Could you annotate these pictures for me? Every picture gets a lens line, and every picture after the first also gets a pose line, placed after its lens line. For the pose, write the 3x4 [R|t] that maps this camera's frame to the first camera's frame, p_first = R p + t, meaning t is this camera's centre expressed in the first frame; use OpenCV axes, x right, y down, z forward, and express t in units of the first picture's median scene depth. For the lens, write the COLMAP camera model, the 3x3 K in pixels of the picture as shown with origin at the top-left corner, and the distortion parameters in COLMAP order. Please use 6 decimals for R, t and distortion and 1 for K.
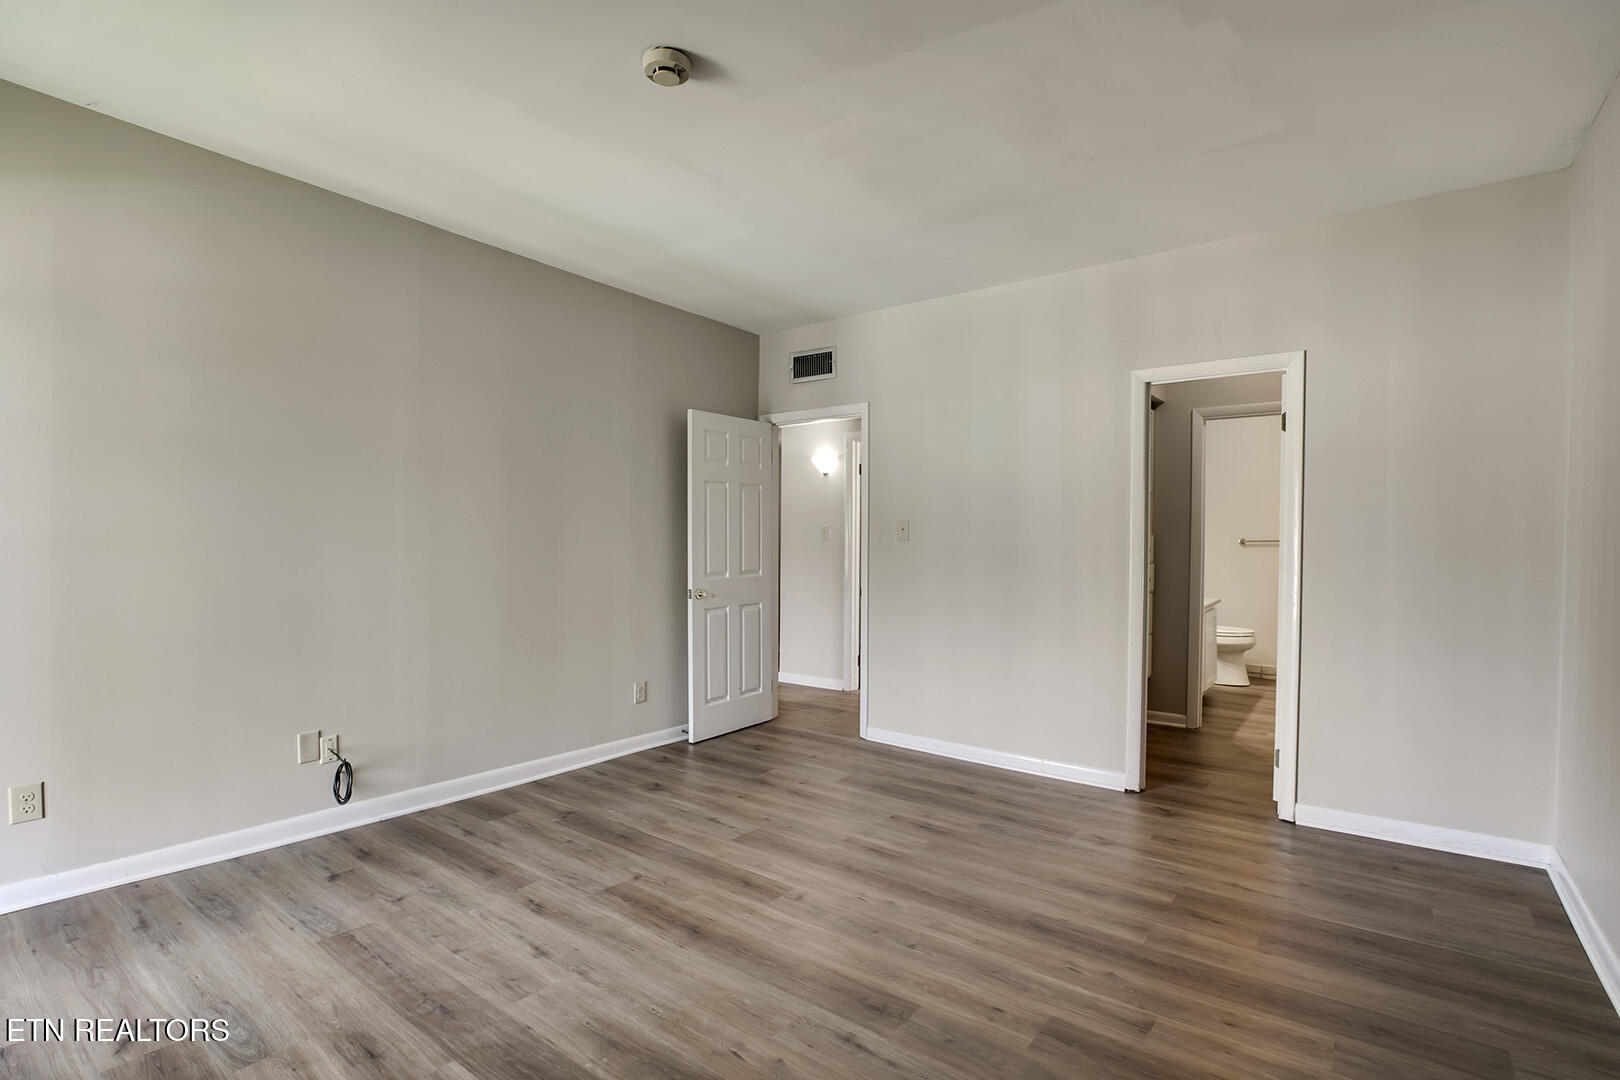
lens RADIAL K [[756.4, 0, 810.8], [0, 756.4, 549.6], [0, 0, 1]] dist [-0.035719, 0.006566]
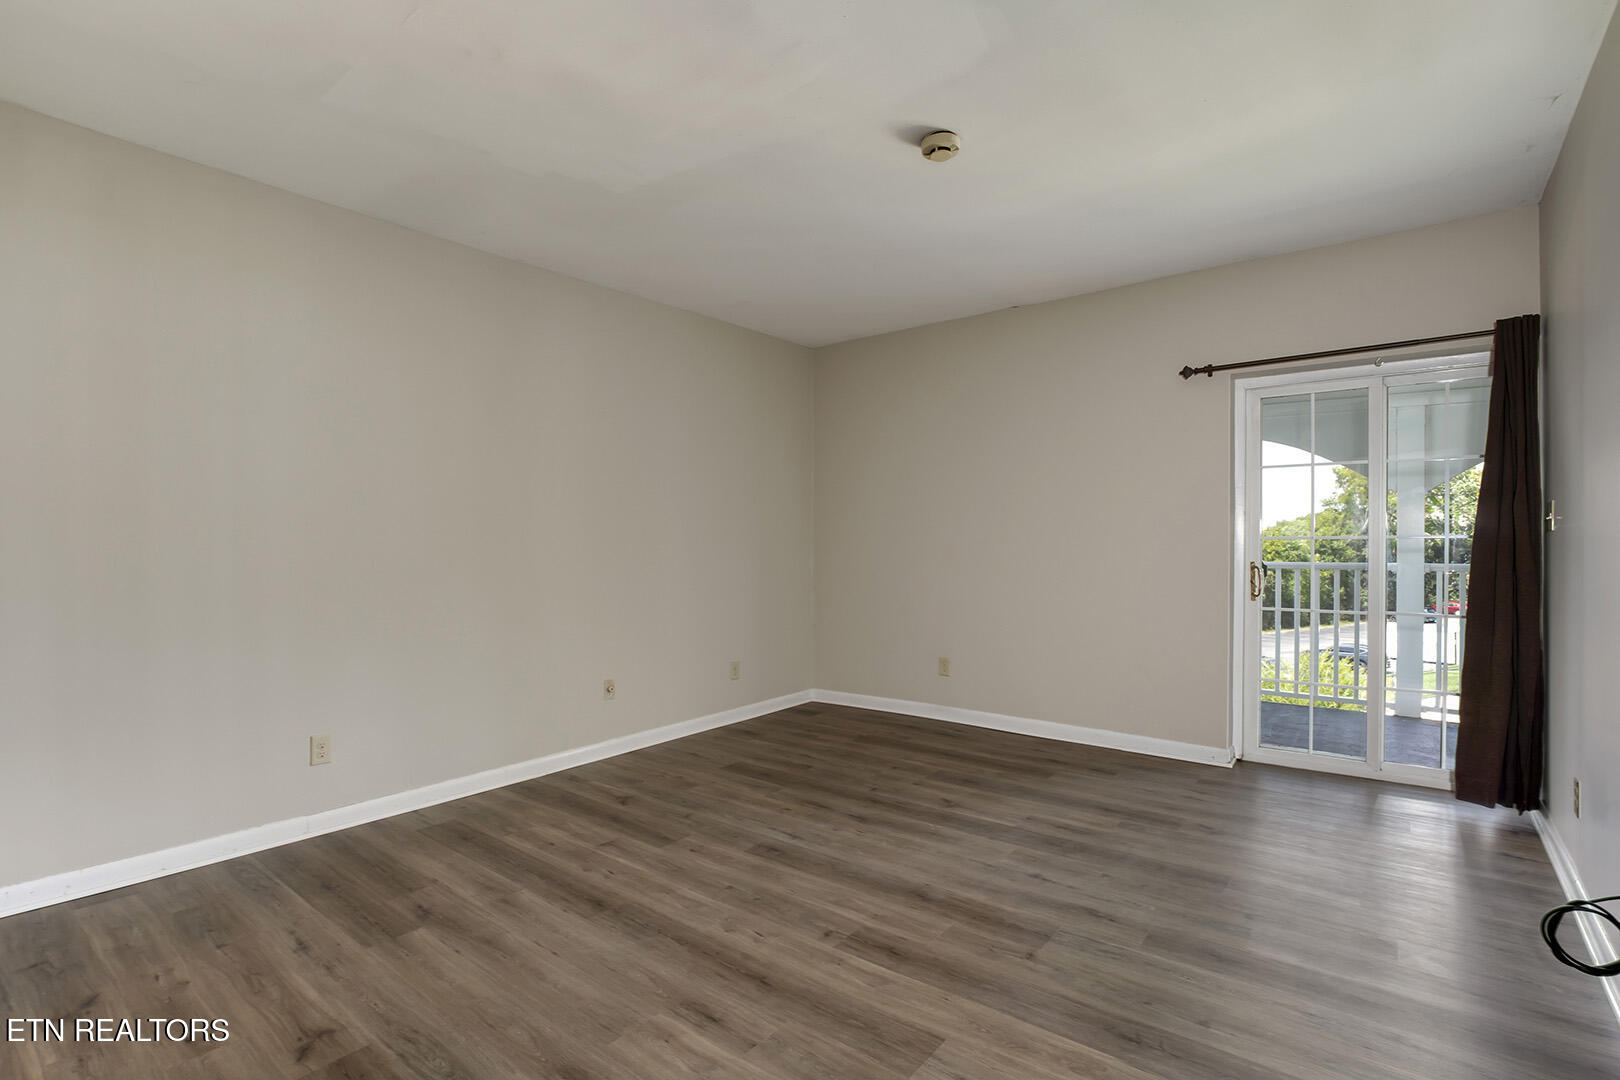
lens RADIAL K [[756.4, 0, 812.4], [0, 756.4, 538.8], [0, 0, 1]] dist [-0.035719, 0.006566]
pose [[-0.999789, -0.006013, 0.019648, -0.012834], [-0.006060, 0.999979, -0.002342, -0.008277], [-0.019633, -0.002460, -0.999804, 2.103362]]
